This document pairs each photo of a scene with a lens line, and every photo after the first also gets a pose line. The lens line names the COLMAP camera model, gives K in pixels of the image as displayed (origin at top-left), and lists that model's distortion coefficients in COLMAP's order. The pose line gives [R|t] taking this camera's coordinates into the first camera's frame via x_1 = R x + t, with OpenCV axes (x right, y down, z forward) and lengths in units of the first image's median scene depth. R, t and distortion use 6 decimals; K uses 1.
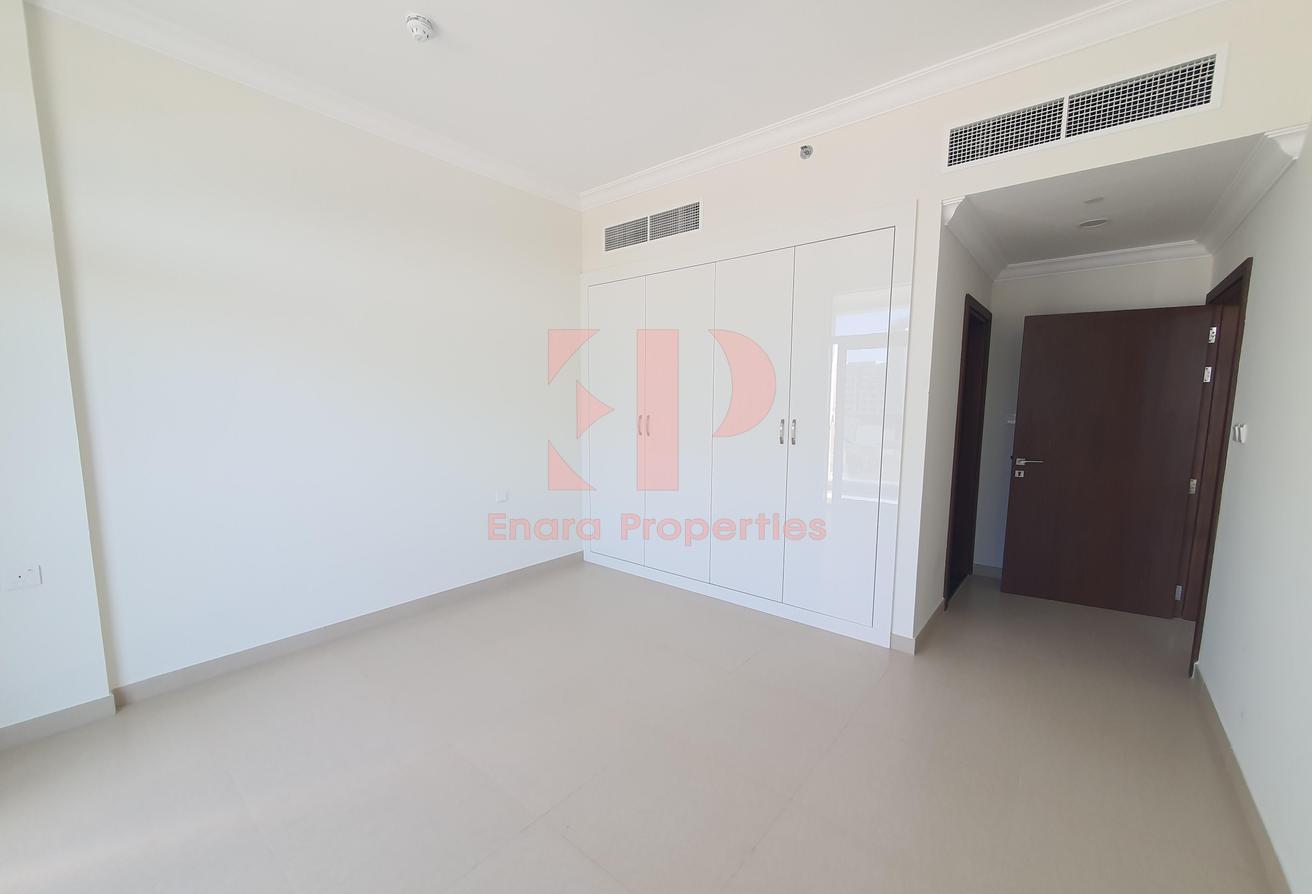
lens RADIAL K [[508.0, 0, 653.5], [0, 508.0, 453.0], [0, 0, 1]] dist [0.000968, 0.000345]
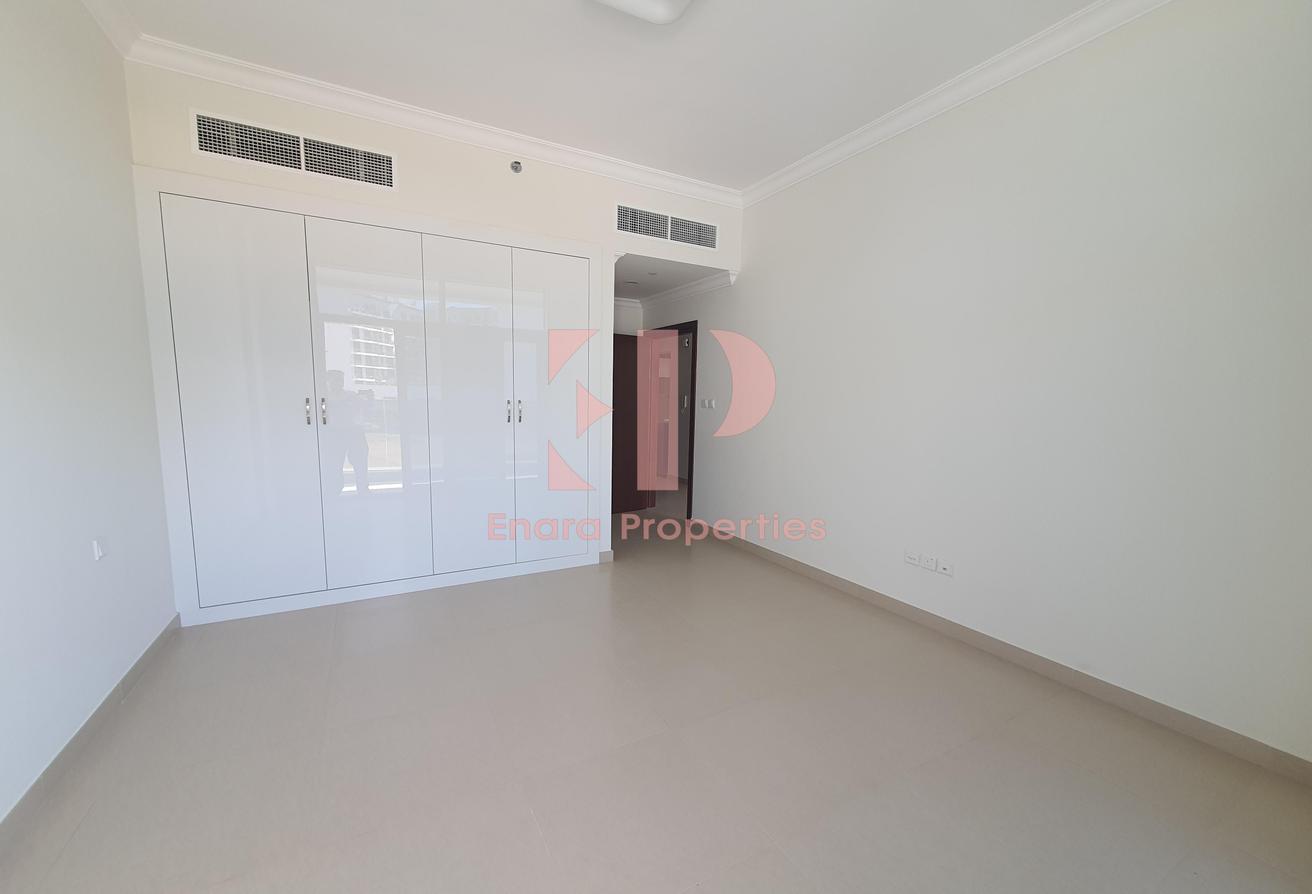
lens RADIAL K [[508.0, 0, 653.5], [0, 508.0, 453.0], [0, 0, 1]] dist [0.000968, 0.000345]
pose [[0.367605, -0.103840, 0.924166, -0.671138], [0.090378, 0.993032, 0.075628, -0.007289], [-0.925580, 0.055723, 0.374429, 0.297116]]
